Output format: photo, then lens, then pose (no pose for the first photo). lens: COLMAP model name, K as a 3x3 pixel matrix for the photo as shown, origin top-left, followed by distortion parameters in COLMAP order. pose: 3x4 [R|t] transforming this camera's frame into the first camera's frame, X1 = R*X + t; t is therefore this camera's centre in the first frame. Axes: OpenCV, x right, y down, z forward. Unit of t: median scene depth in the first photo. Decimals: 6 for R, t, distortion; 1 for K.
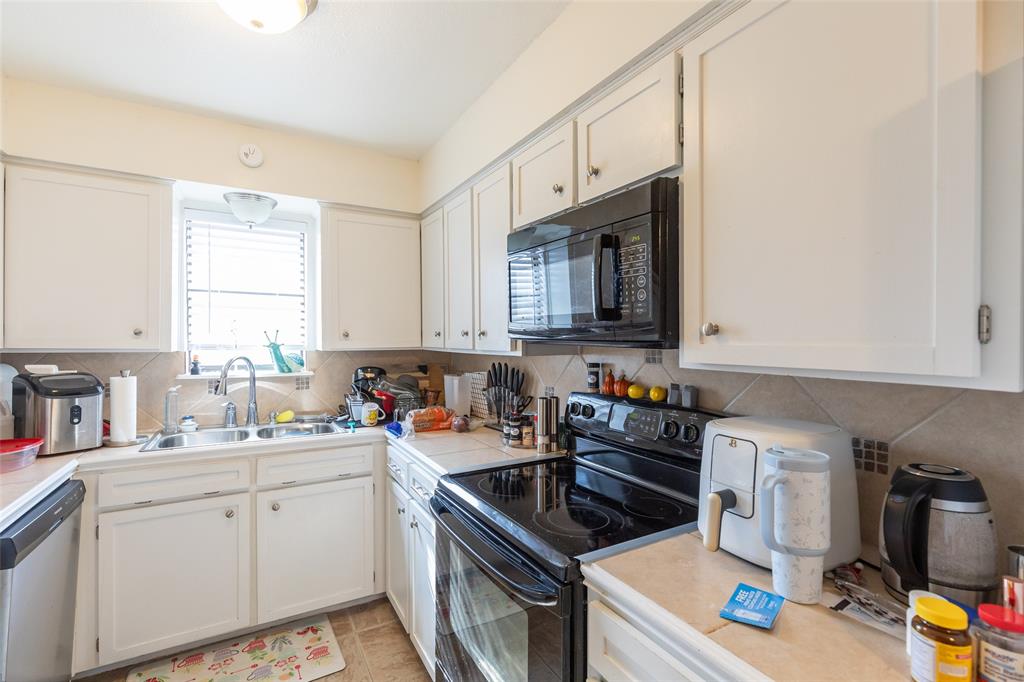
lens RADIAL K [[456.2, 0, 514.6], [0, 456.2, 343.1], [0, 0, 1]] dist [0.002382, -0.000171]
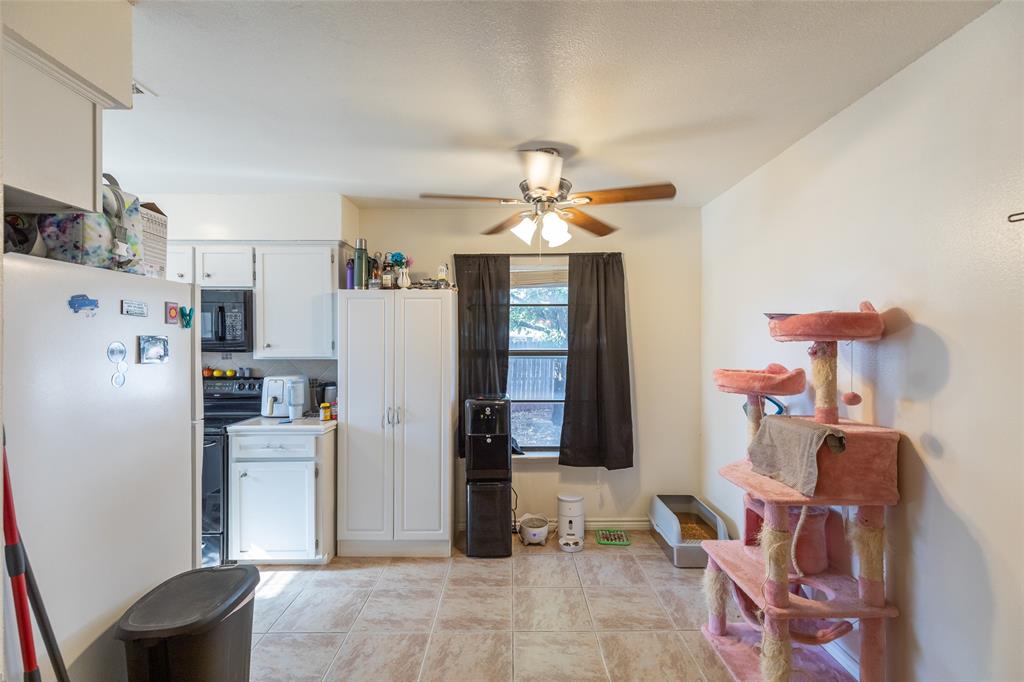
lens RADIAL K [[456.2, 0, 514.6], [0, 456.2, 343.1], [0, 0, 1]] dist [0.002382, -0.000171]
pose [[0.485976, -0.003237, 0.873966, -0.742135], [0.008403, 0.999964, -0.000970, -0.015446], [-0.873932, 0.007815, 0.485986, -0.996016]]
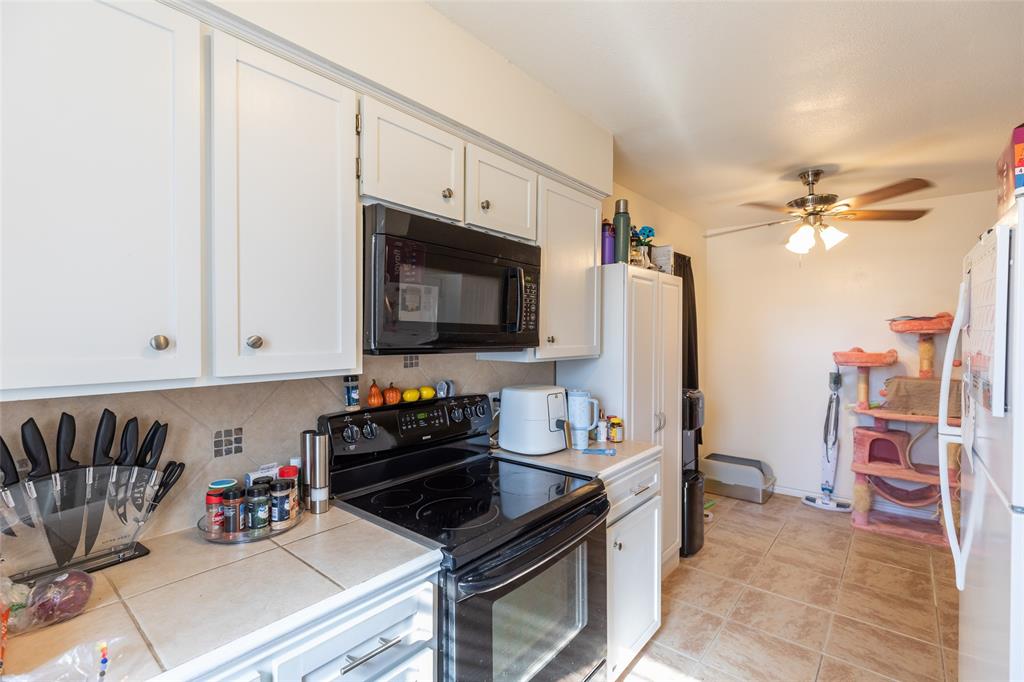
lens RADIAL K [[461.3, 0, 514.8], [0, 461.3, 338.8], [0, 0, 1]] dist [0.001603, 0.000067]
pose [[-0.345326, -0.004756, 0.938471, -0.684557], [0.012794, 0.999870, 0.009775, -0.027738], [-0.938396, 0.015383, -0.345220, 0.936738]]
